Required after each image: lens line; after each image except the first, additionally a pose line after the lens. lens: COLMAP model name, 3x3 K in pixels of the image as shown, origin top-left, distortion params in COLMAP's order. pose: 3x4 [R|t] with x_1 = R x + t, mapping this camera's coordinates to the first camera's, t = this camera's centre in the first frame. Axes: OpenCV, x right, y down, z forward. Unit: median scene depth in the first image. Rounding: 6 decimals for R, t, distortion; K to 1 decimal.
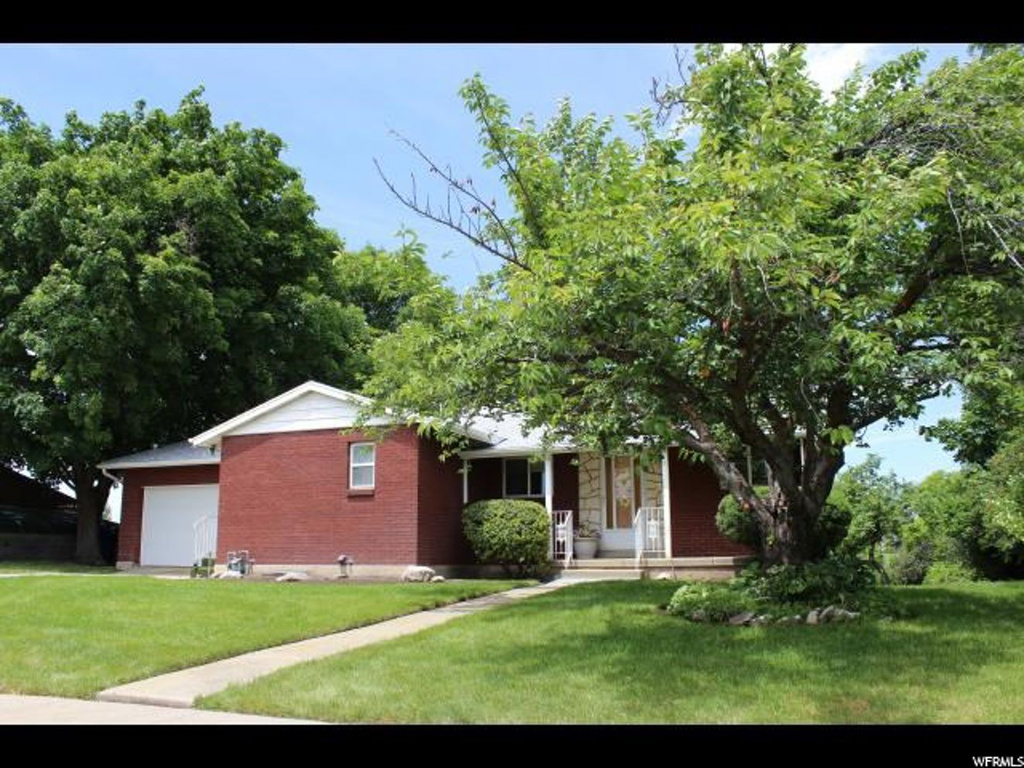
lens RADIAL K [[1075.1, 0, 512.0], [0, 1075.1, 384.0], [0, 0, 1]] dist [-0.010603, 0.263656]
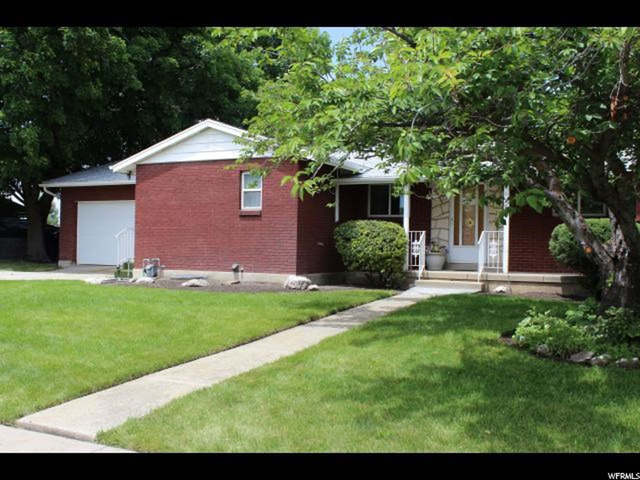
lens RADIAL K [[780.9, 0, 320.0], [0, 780.9, 240.0], [0, 0, 1]] dist [-0.010458, -0.000688]
pose [[0.997965, 0.025605, -0.058396, -0.011020], [-0.014279, 0.982313, 0.186701, -0.034299], [0.062144, -0.185487, 0.980680, 0.142305]]
